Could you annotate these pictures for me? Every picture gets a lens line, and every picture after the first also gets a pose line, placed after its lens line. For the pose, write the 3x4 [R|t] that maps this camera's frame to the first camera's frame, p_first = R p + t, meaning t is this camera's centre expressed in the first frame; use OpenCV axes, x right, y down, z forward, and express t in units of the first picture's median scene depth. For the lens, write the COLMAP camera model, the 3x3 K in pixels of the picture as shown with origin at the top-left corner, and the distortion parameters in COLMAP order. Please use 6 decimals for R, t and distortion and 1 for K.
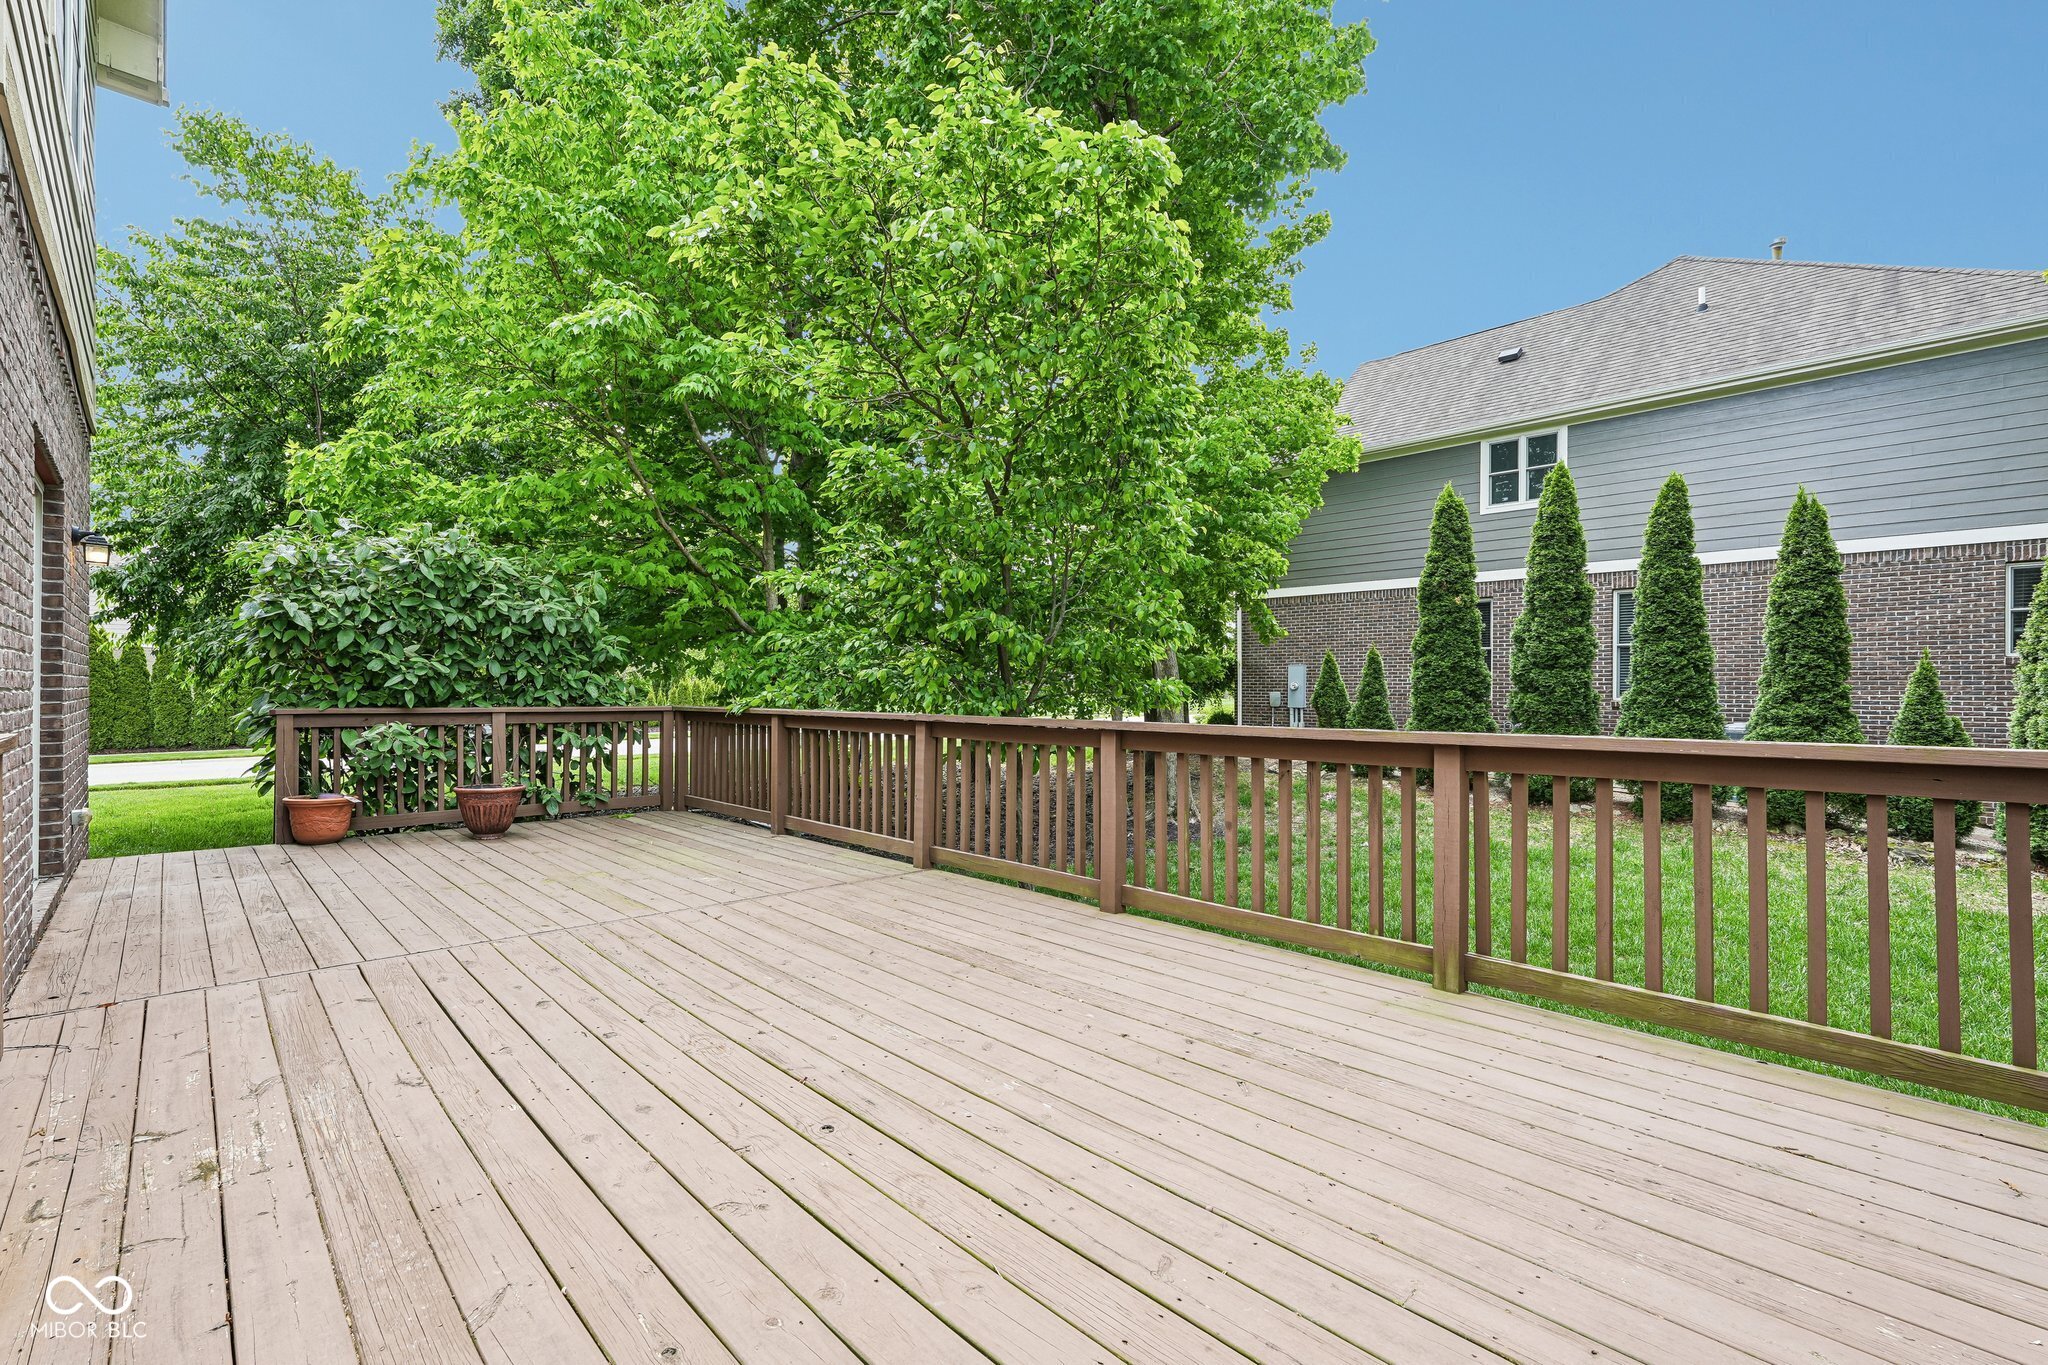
lens RADIAL K [[907.3, 0, 1027.2], [0, 907.3, 692.6], [0, 0, 1]] dist [-0.018389, 0.012562]
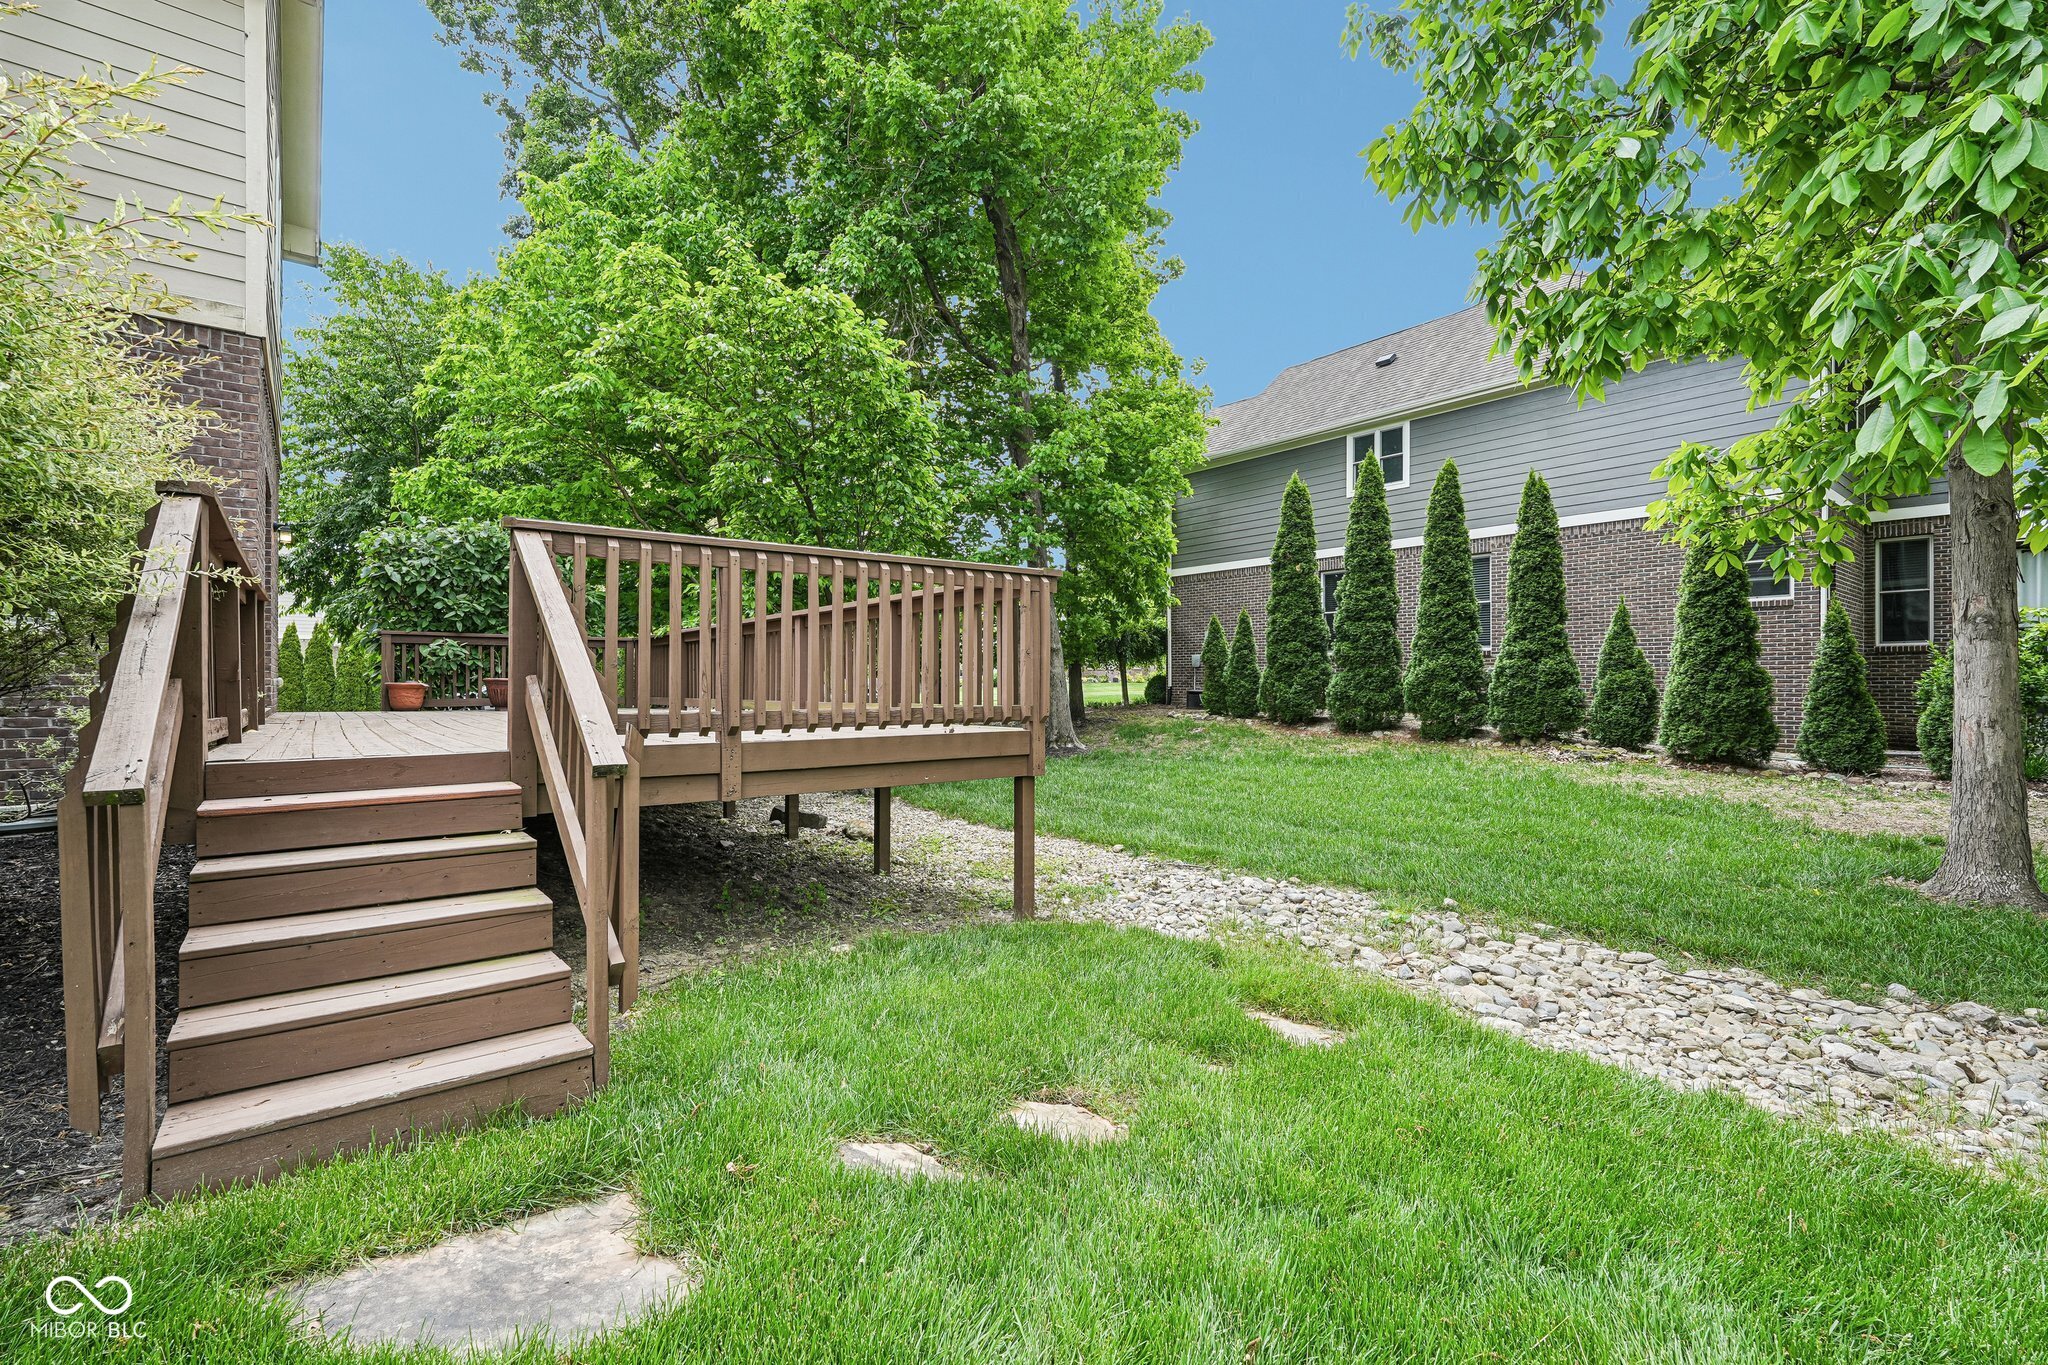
lens RADIAL K [[890.7, 0, 1024.0], [0, 890.7, 682.5], [0, 0, 1]] dist [0.000984, 0.000105]
pose [[0.995959, -0.006614, -0.089563, 0.424582], [0.006176, 0.999968, -0.005175, 0.111162], [0.089594, 0.004601, 0.995968, -0.455553]]
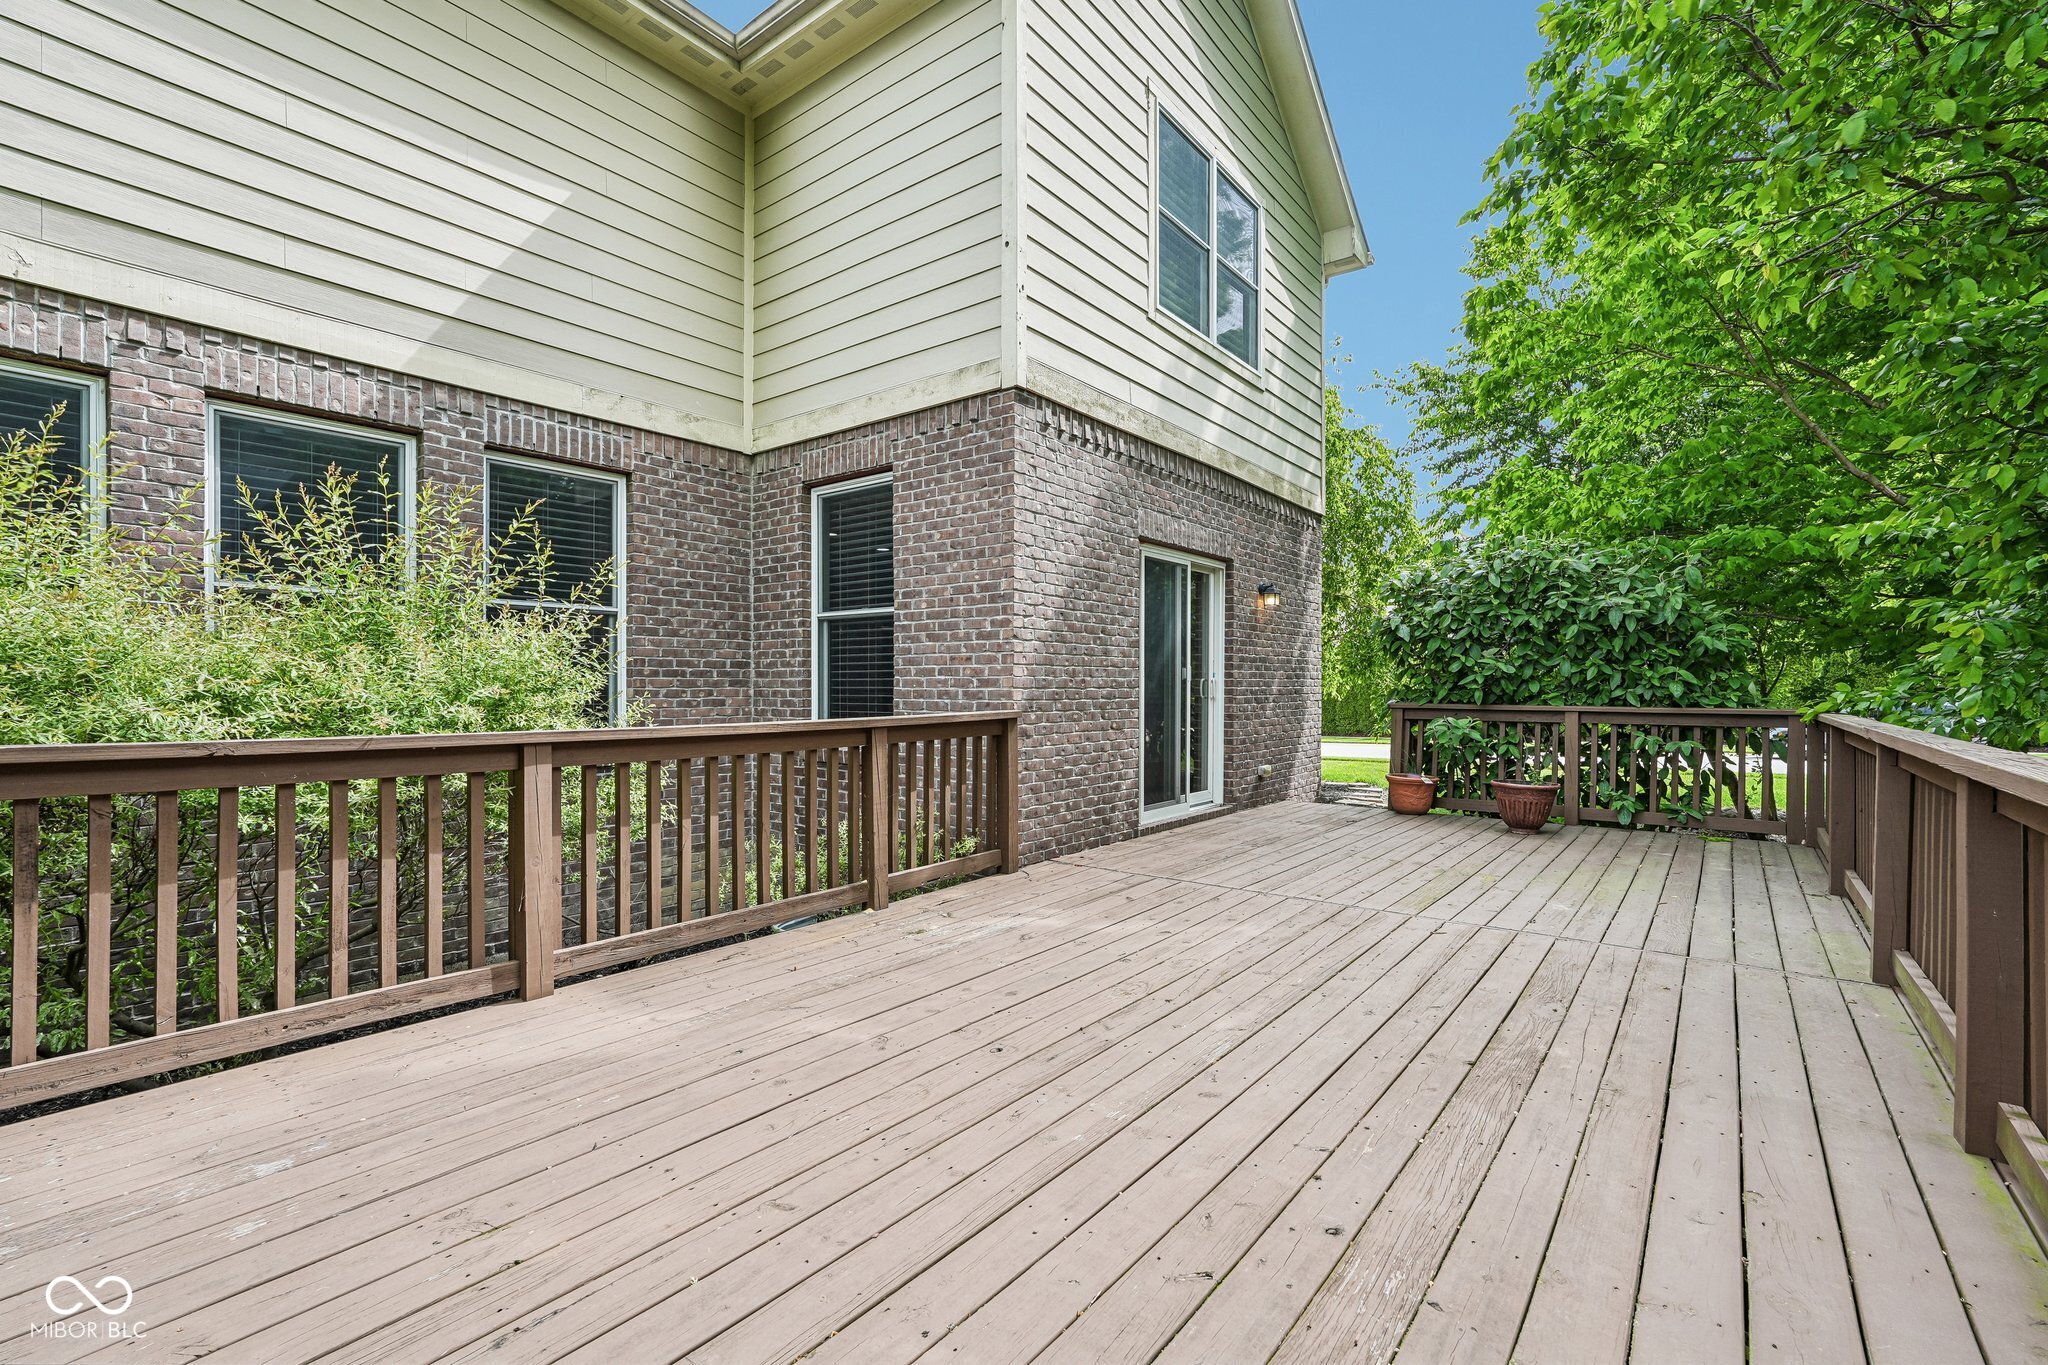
lens RADIAL K [[907.3, 0, 1027.2], [0, 907.3, 692.6], [0, 0, 1]] dist [-0.018389, 0.012562]
pose [[0.148325, 0.002169, -0.988936, 0.298835], [-0.003780, 0.999992, 0.001627, 0.001857], [0.988931, 0.003497, 0.148332, 0.264462]]
